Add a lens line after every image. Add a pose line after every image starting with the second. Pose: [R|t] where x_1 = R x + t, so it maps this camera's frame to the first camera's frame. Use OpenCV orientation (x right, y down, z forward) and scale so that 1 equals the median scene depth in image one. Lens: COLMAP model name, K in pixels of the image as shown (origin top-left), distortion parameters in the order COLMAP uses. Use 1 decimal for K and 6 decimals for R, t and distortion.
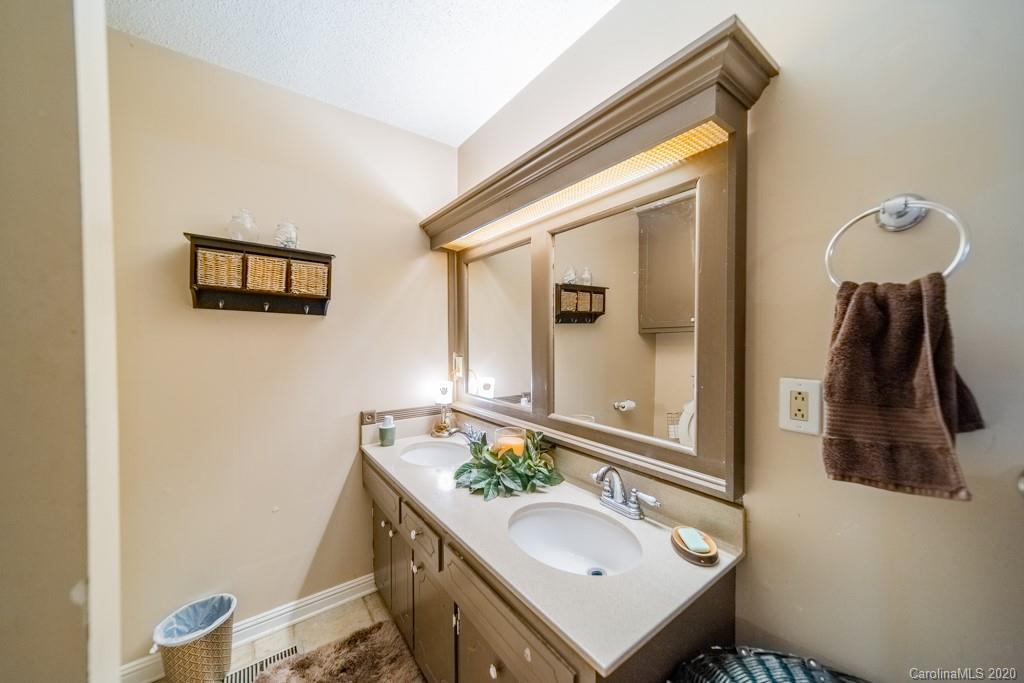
lens RADIAL K [[355.4, 0, 508.7], [0, 355.4, 344.5], [0, 0, 1]] dist [0.009317, -0.000041]
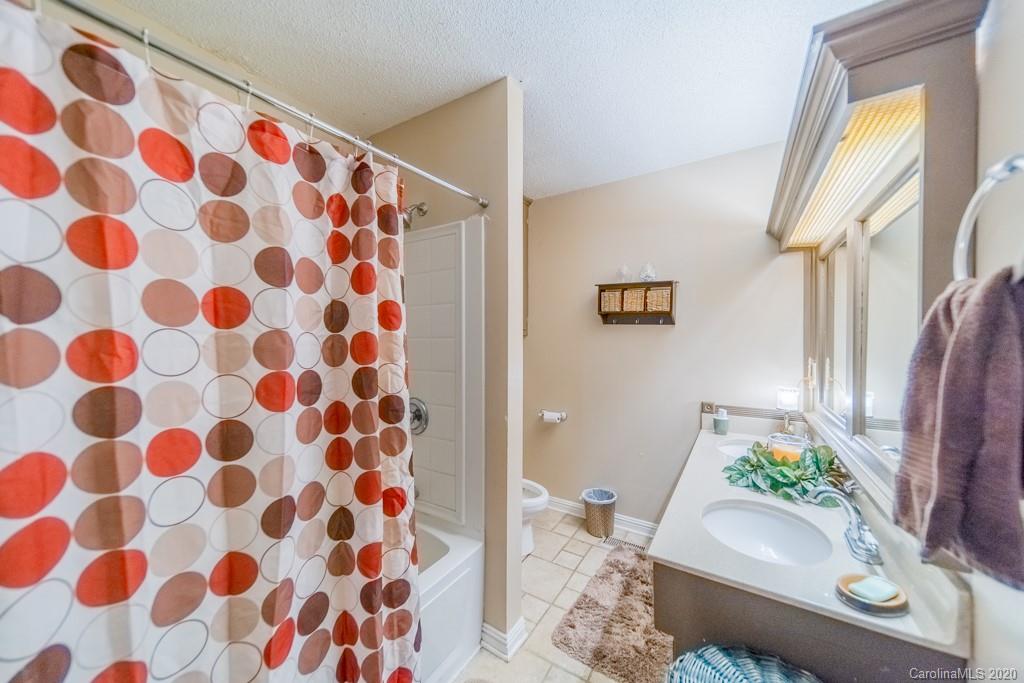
lens RADIAL K [[361.2, 0, 521.2], [0, 361.2, 340.8], [0, 0, 1]] dist [0.000166, -0.000007]
pose [[0.386782, 0.007907, -0.922137, 0.588349], [-0.010427, 0.999937, 0.004201, -0.023134], [0.922112, 0.007991, 0.386840, -0.066300]]
